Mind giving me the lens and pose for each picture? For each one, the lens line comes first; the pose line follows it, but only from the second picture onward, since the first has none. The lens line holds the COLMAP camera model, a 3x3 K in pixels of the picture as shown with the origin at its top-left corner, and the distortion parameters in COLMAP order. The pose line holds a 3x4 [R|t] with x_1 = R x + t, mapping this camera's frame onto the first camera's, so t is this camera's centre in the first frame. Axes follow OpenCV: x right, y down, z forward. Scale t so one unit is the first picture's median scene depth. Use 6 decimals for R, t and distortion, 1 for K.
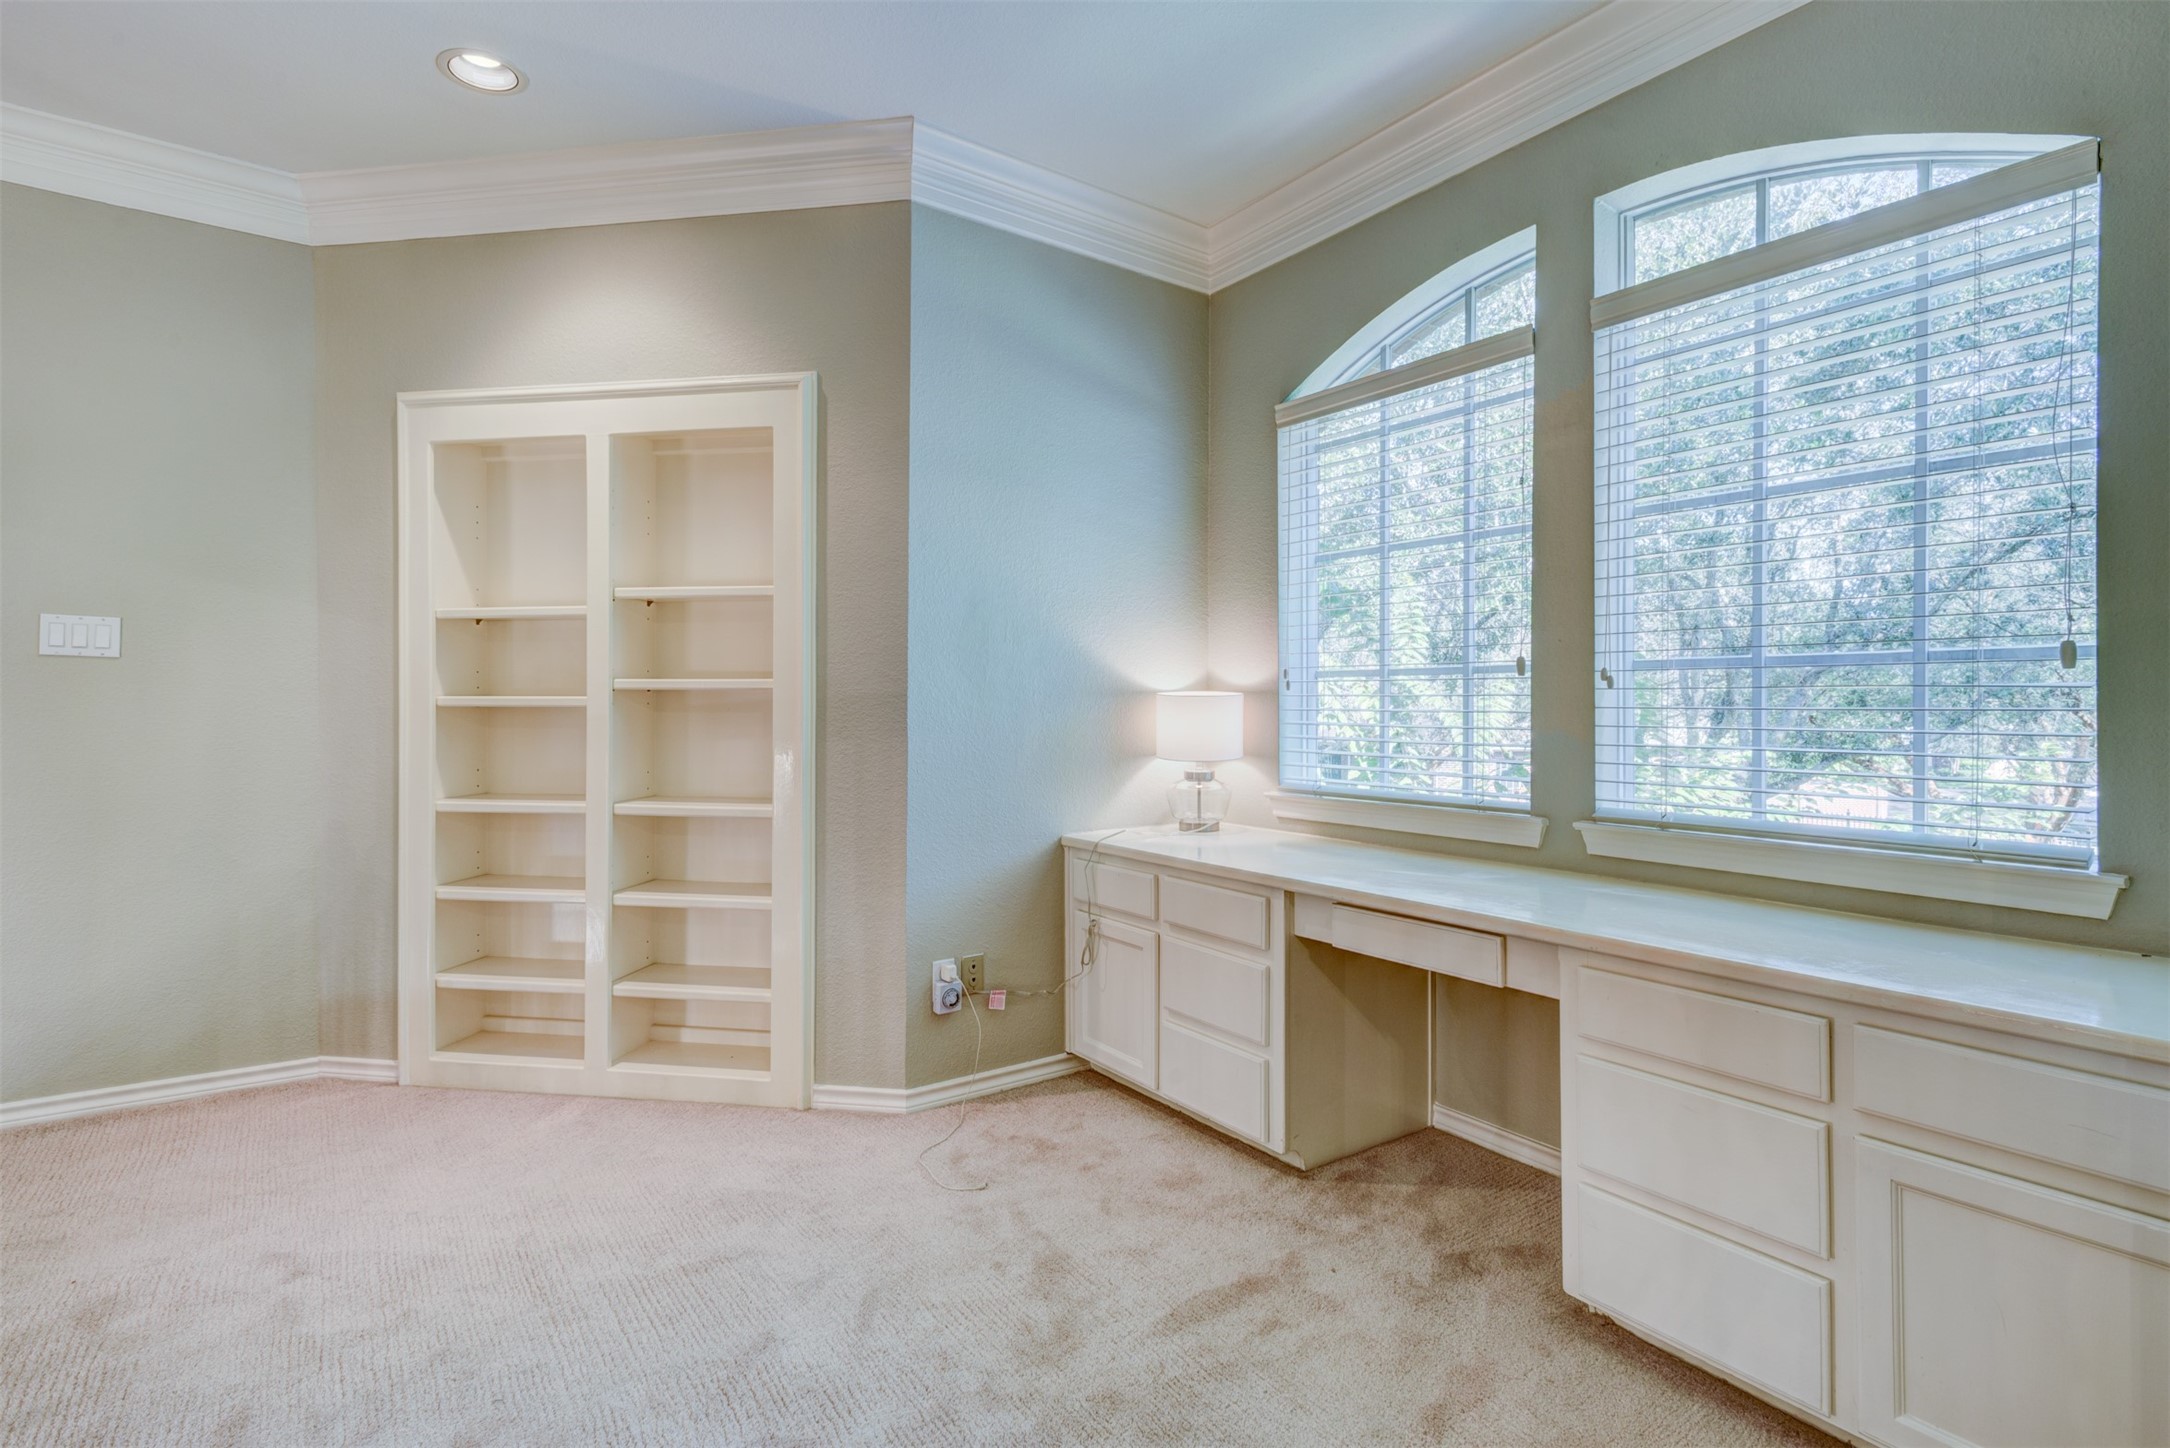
lens RADIAL K [[1041.4, 0, 1076.6], [0, 1041.4, 714.3], [0, 0, 1]] dist [0.022111, -0.006170]
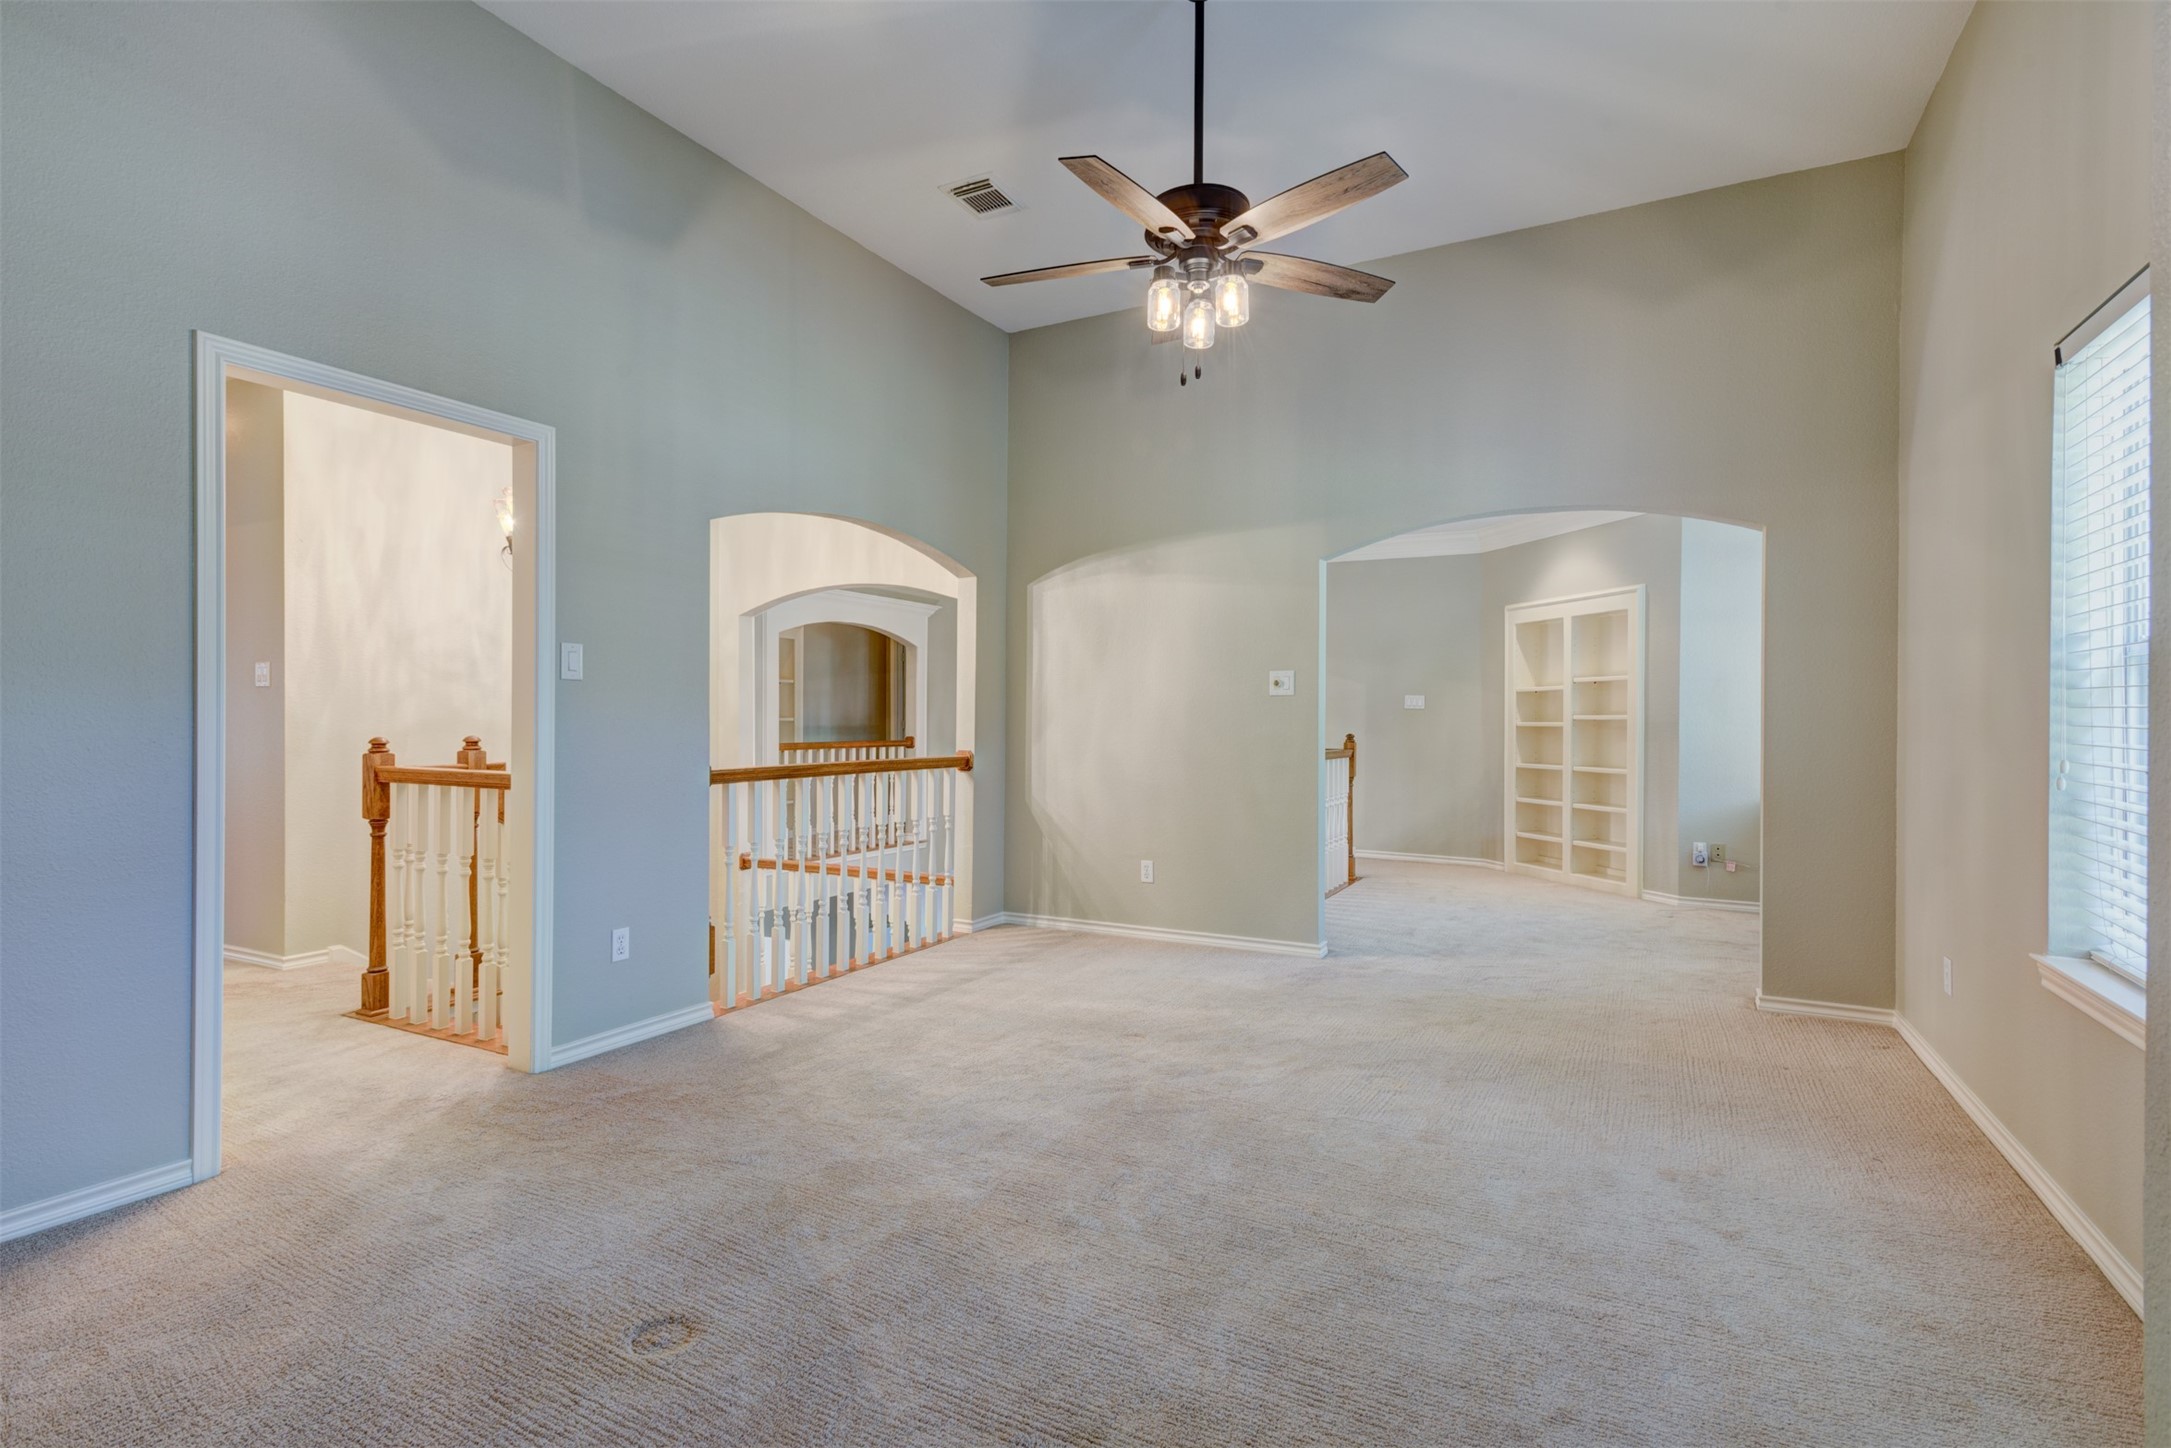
lens RADIAL K [[1041.9, 0, 1080.3], [0, 1041.9, 715.6], [0, 0, 1]] dist [0.022111, -0.006170]
pose [[0.451396, -0.003515, -0.892317, 1.206931], [-0.012483, 0.999870, -0.010253, 0.006119], [0.892236, 0.015767, 0.451293, -1.123242]]
